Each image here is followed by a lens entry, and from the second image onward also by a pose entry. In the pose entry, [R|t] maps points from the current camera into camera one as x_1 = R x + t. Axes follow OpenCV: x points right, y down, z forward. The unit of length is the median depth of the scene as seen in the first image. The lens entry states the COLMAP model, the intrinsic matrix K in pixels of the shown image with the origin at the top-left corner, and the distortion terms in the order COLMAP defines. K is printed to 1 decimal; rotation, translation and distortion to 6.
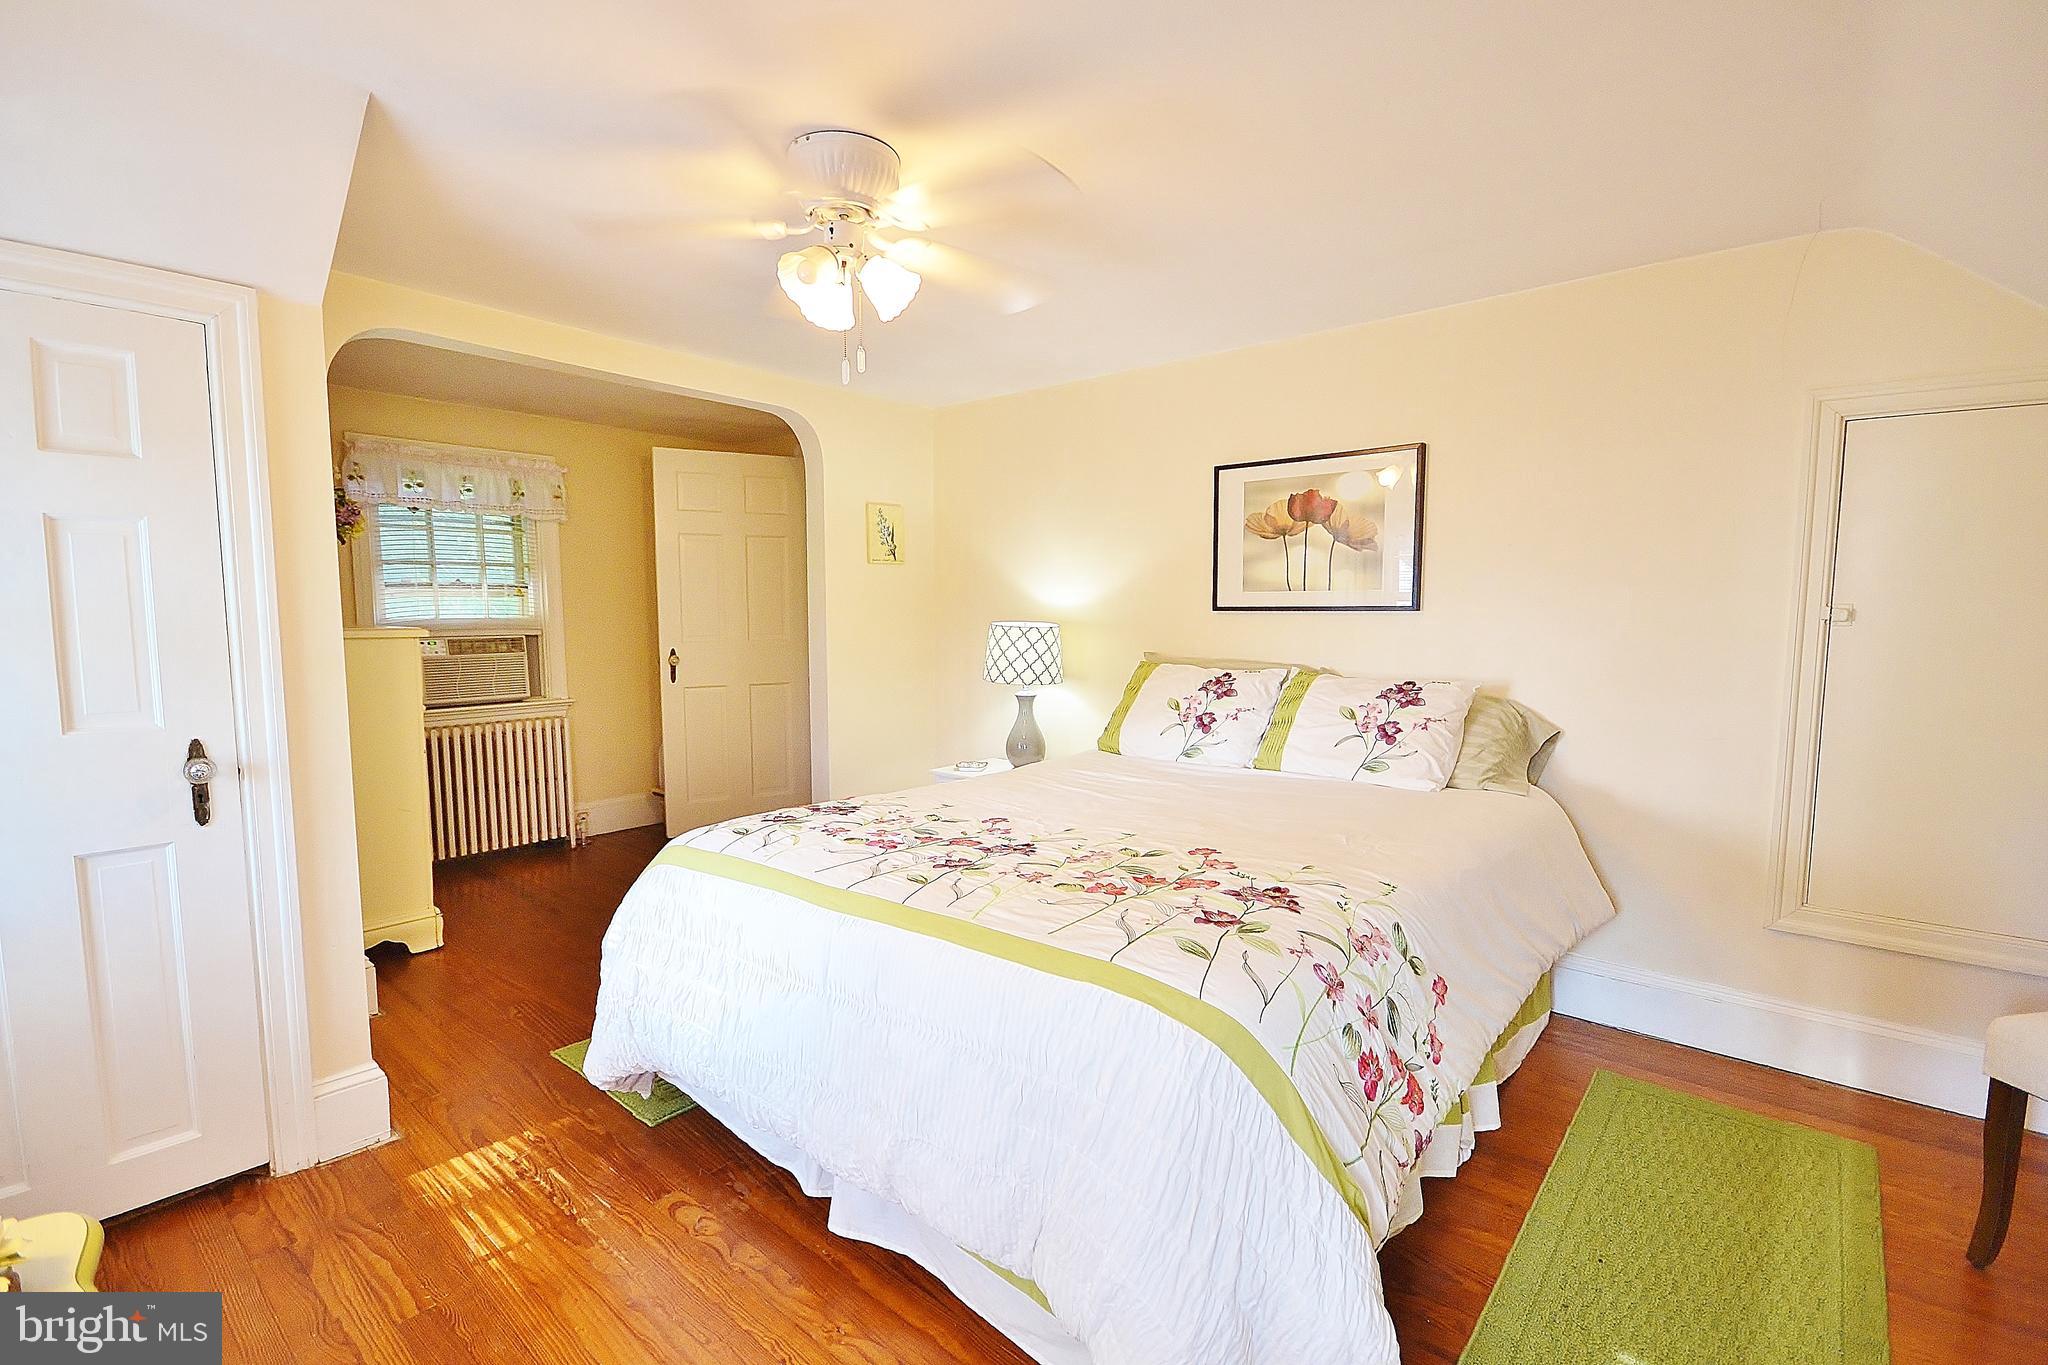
lens RADIAL K [[903.6, 0, 1022.1], [0, 903.6, 688.9], [0, 0, 1]] dist [0.011545, -0.015569]
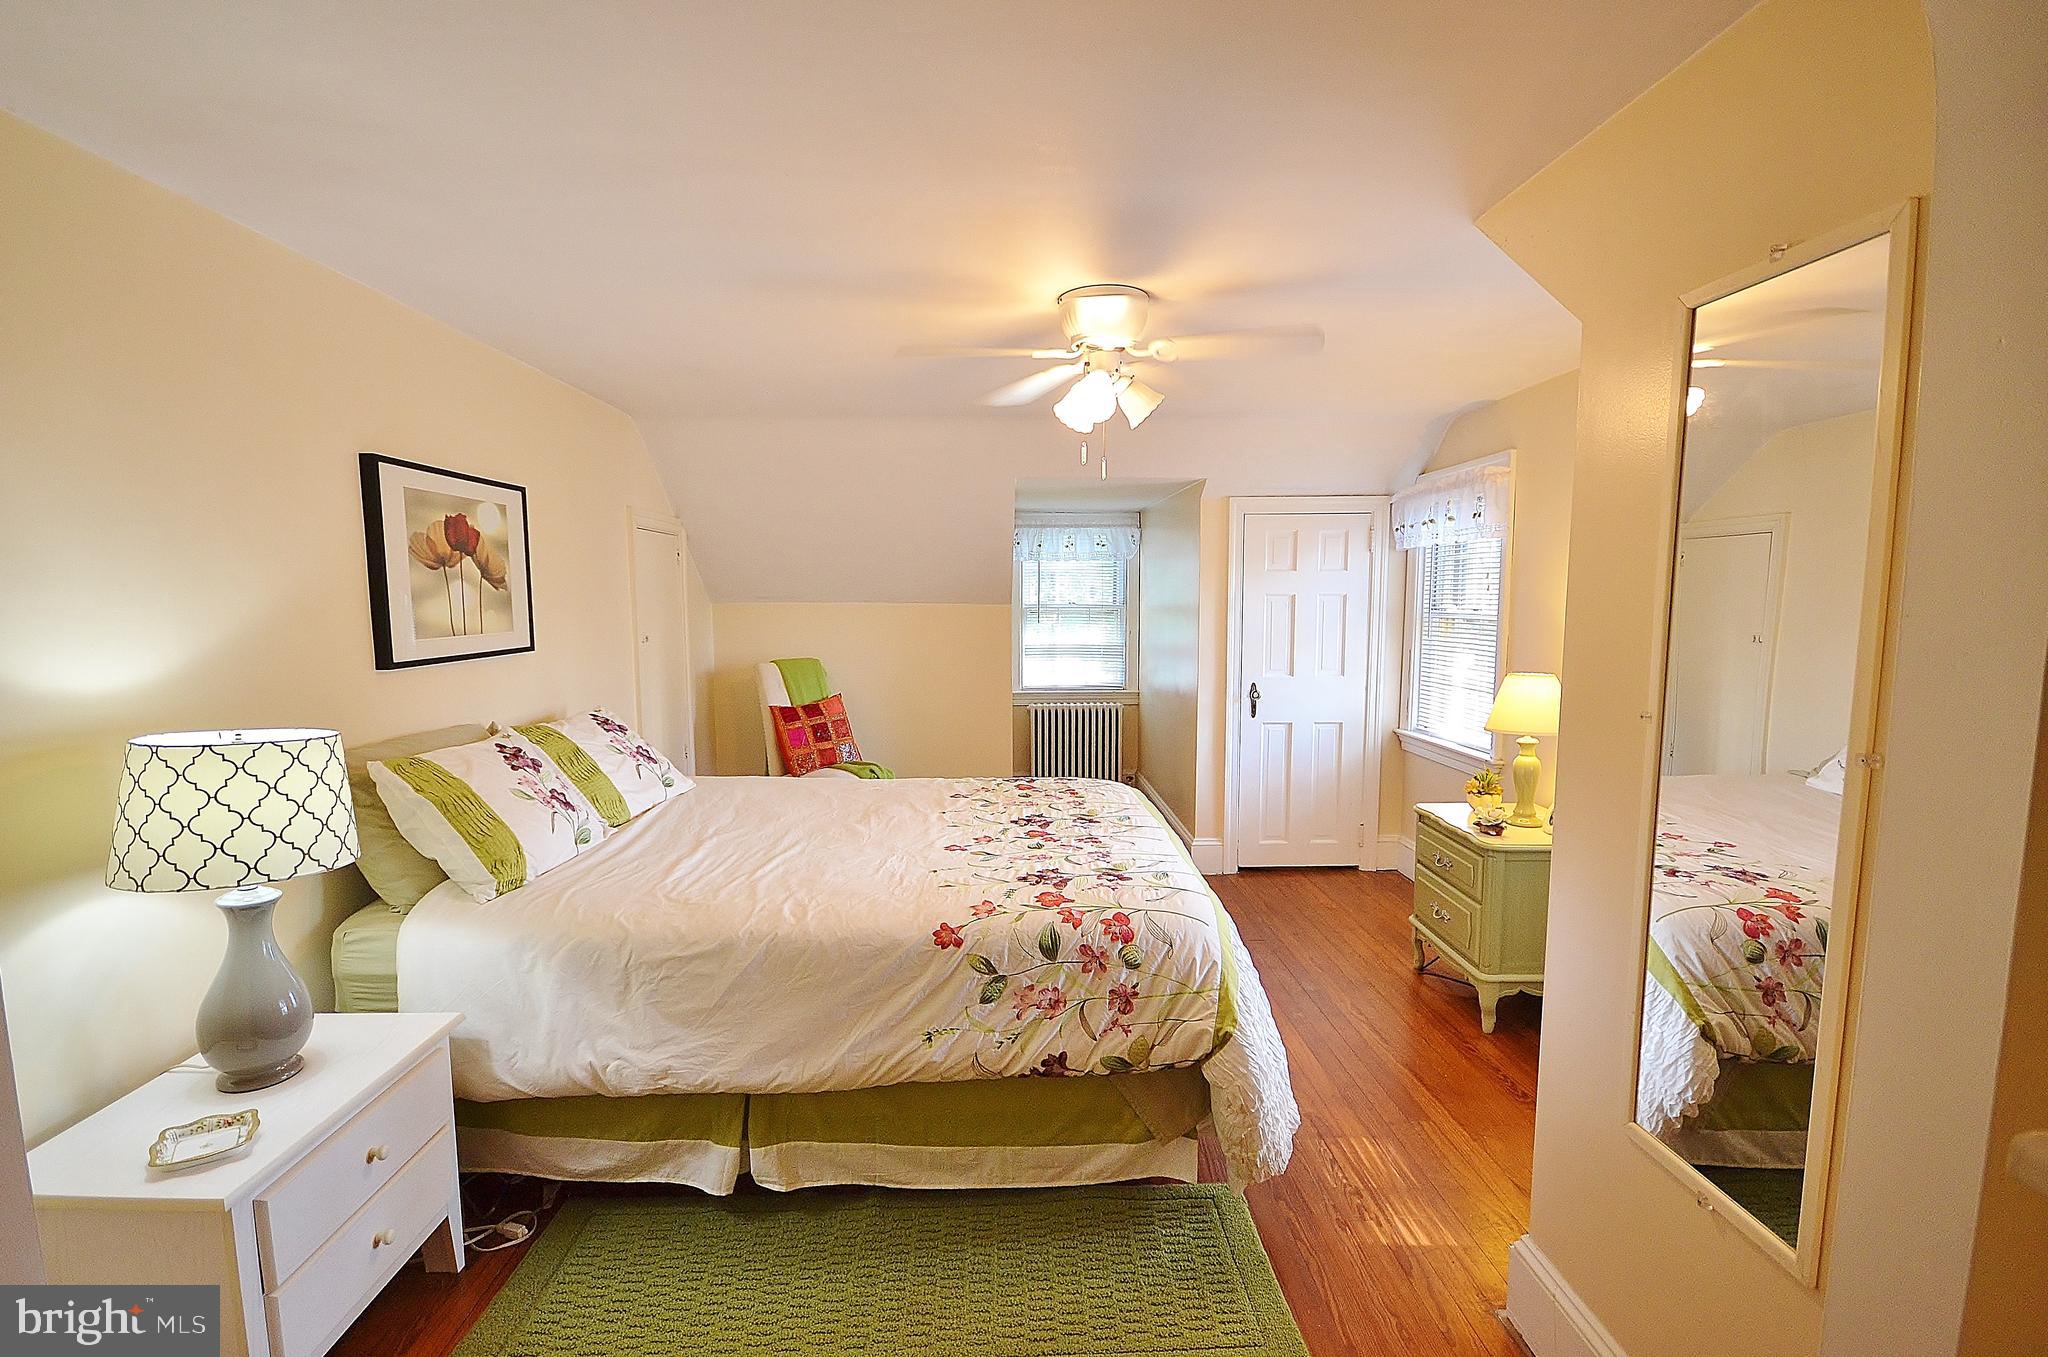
lens RADIAL K [[912.7, 0, 1019.5], [0, 912.7, 683.2], [0, 0, 1]] dist [0.015459, -0.016900]
pose [[-0.663043, -0.067861, 0.745499, -0.656439], [0.074828, 0.984887, 0.156203, -0.161809], [-0.744832, 0.159353, -0.647944, 1.196714]]
